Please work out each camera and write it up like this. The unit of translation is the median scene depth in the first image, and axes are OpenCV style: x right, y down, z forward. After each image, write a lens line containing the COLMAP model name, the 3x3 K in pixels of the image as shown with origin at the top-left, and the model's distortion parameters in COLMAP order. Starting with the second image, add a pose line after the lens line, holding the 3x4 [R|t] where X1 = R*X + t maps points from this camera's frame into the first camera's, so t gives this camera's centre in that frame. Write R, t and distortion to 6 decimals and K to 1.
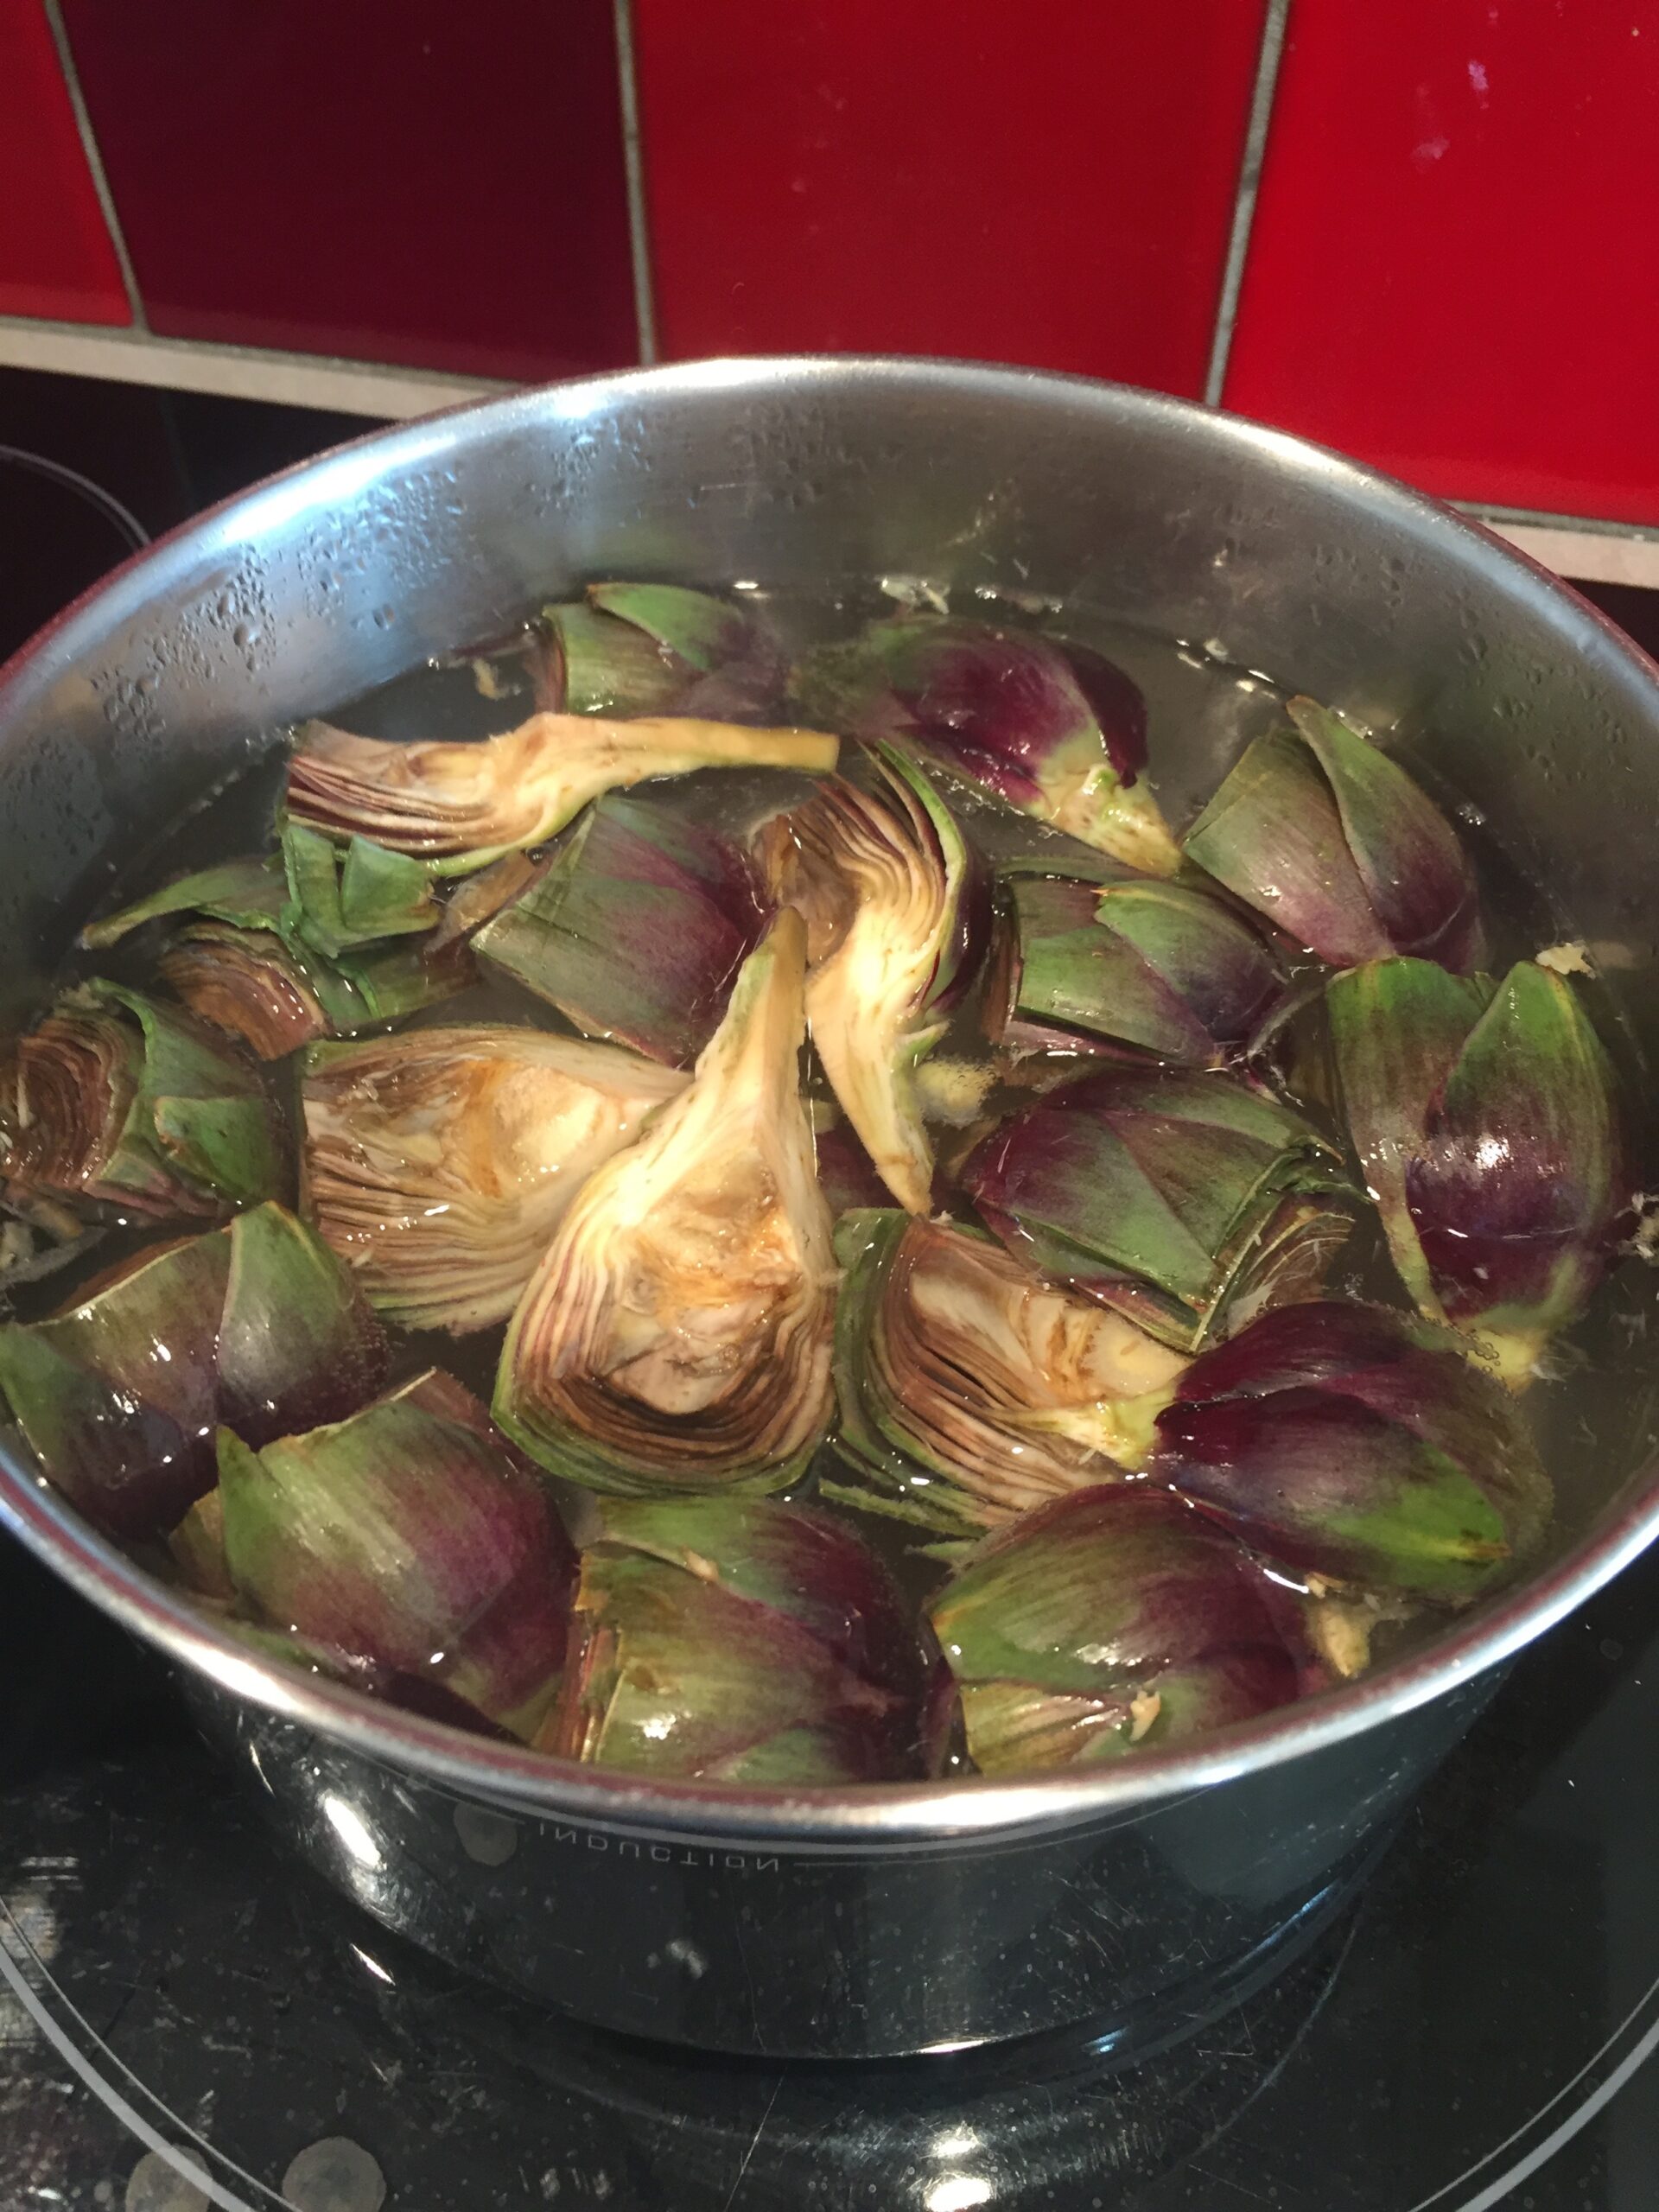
lens RADIAL K [[1827.2, 0, 829.5], [0, 1827.2, 1106.0], [0, 0, 1]] dist [0.016570, 0.000709]
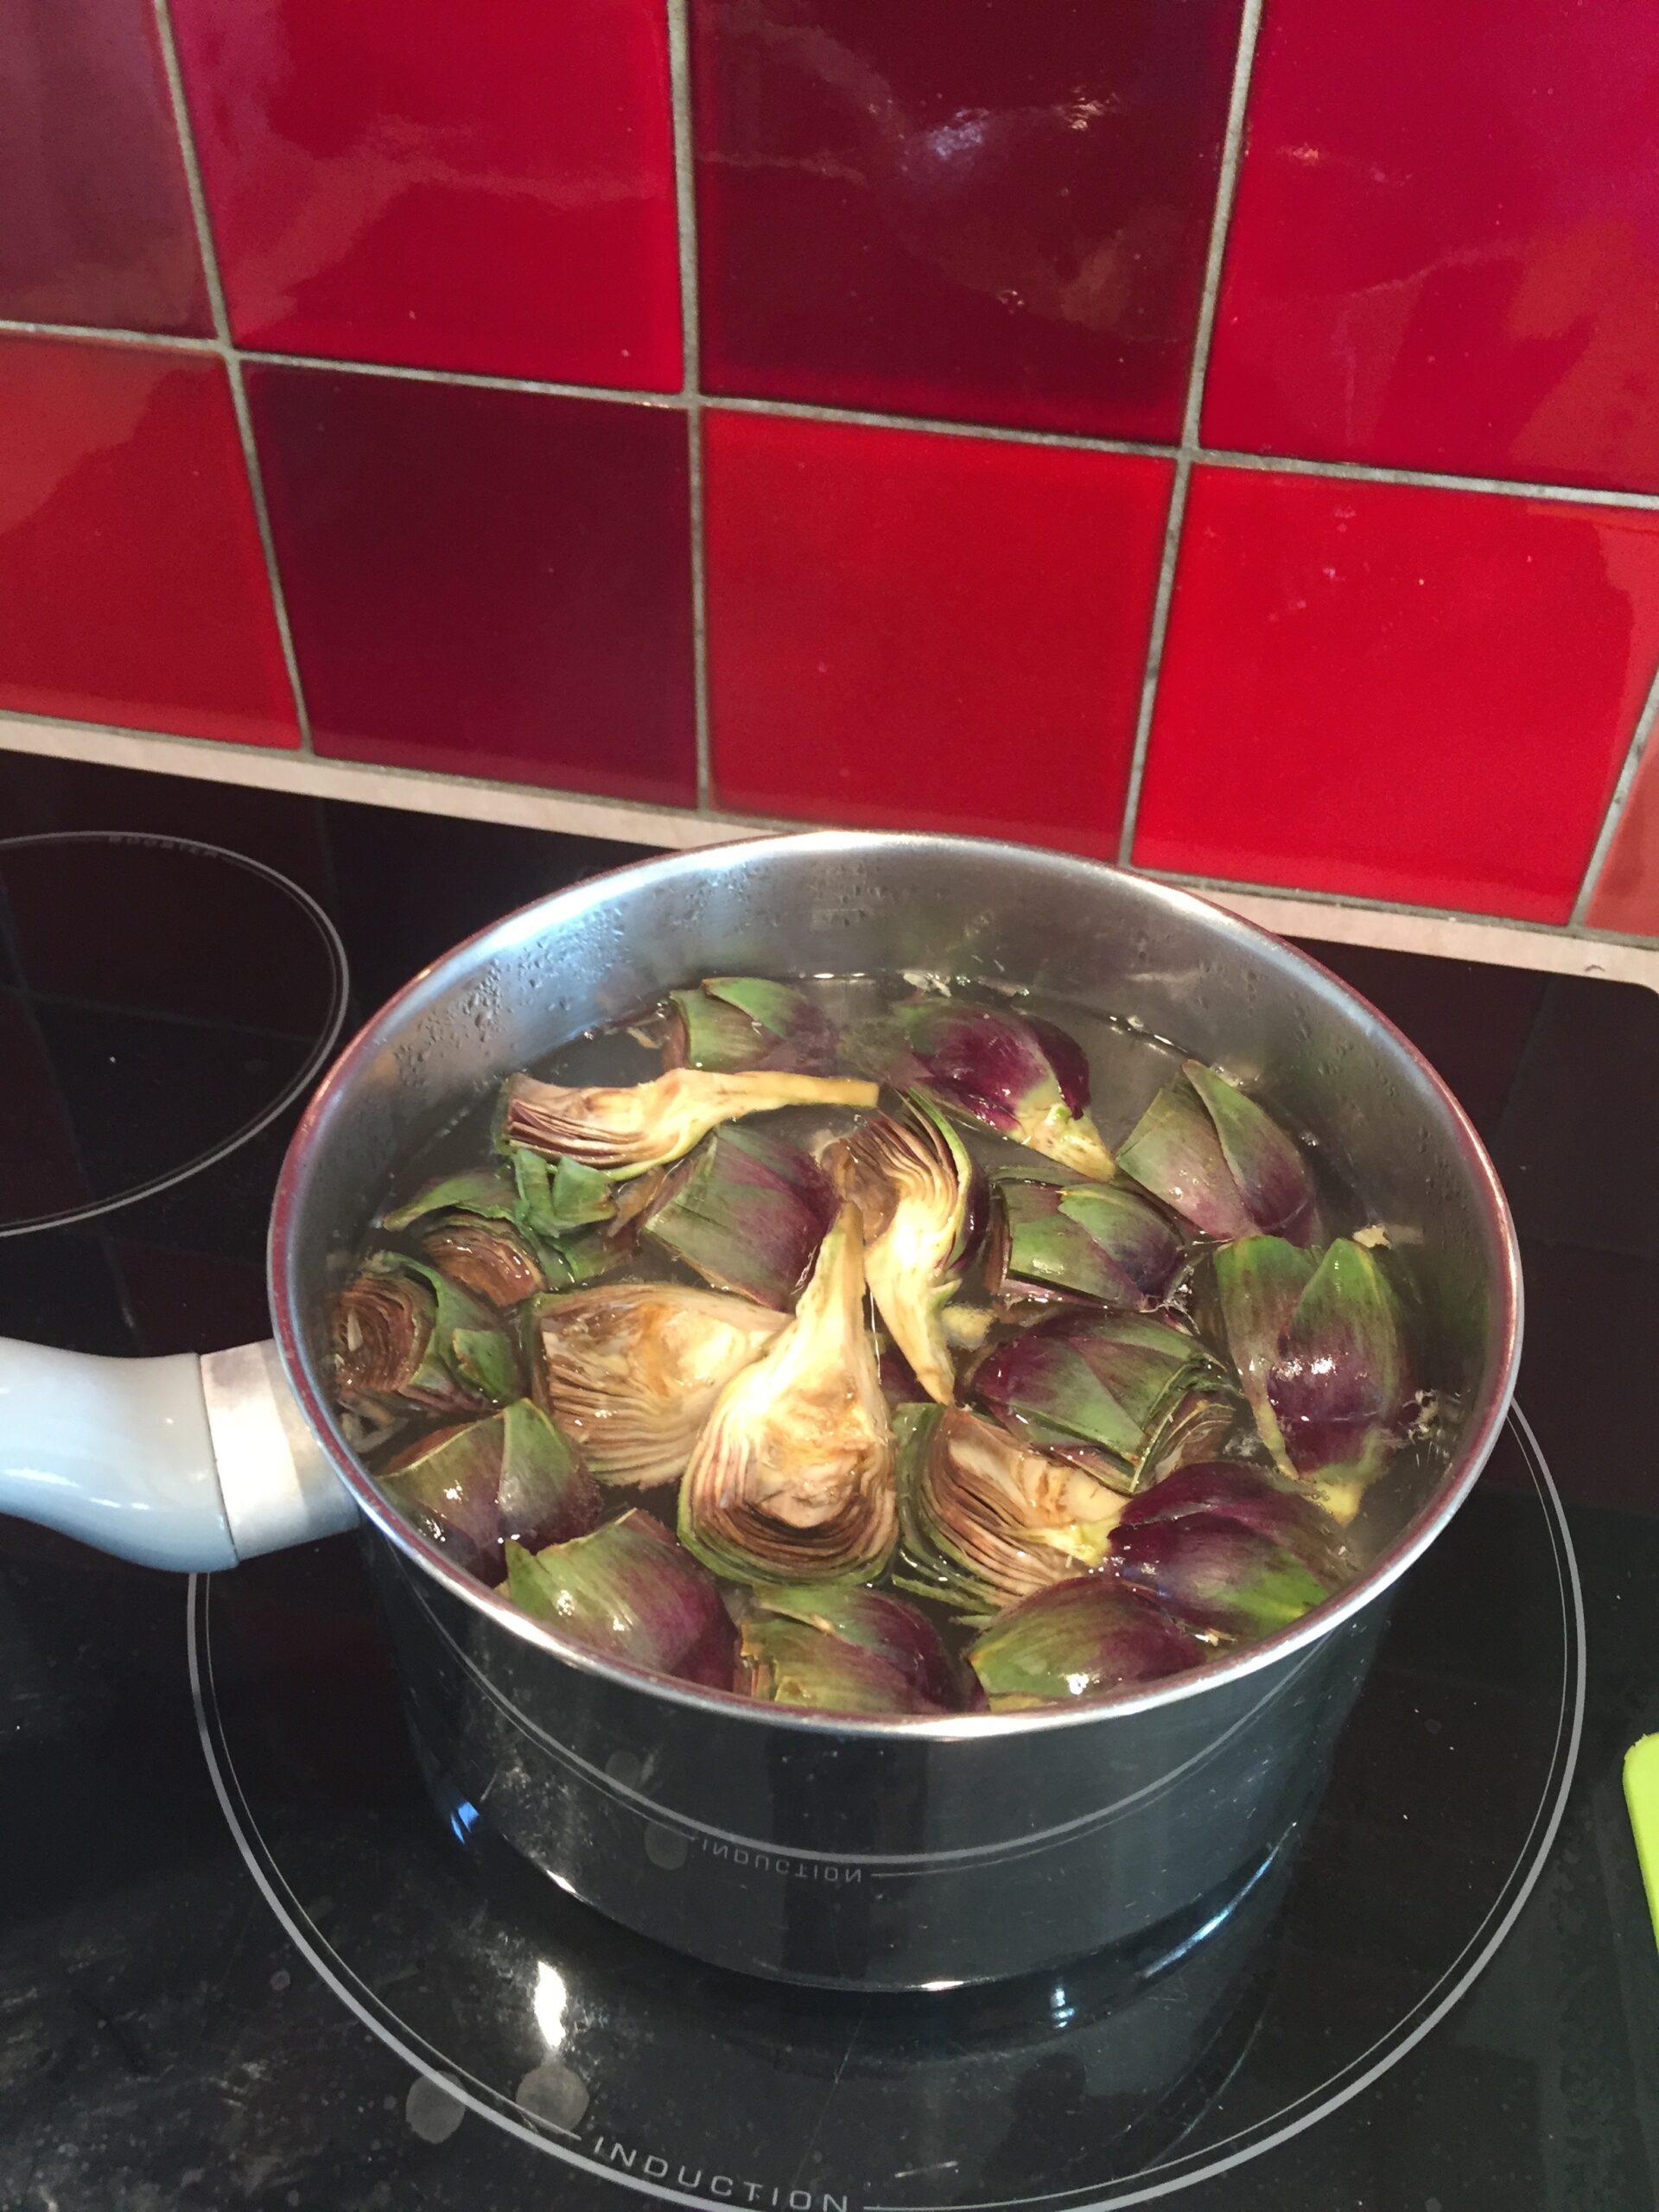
lens RADIAL K [[1950.4, 0, 829.5], [0, 1950.4, 1106.0], [0, 0, 1]] dist [0.075105, -0.140921]
pose [[0.999238, 0.000395, 0.039018, -0.110781], [0.005292, 0.989335, -0.145559, 0.047791], [-0.038660, 0.145654, 0.988580, -0.620945]]
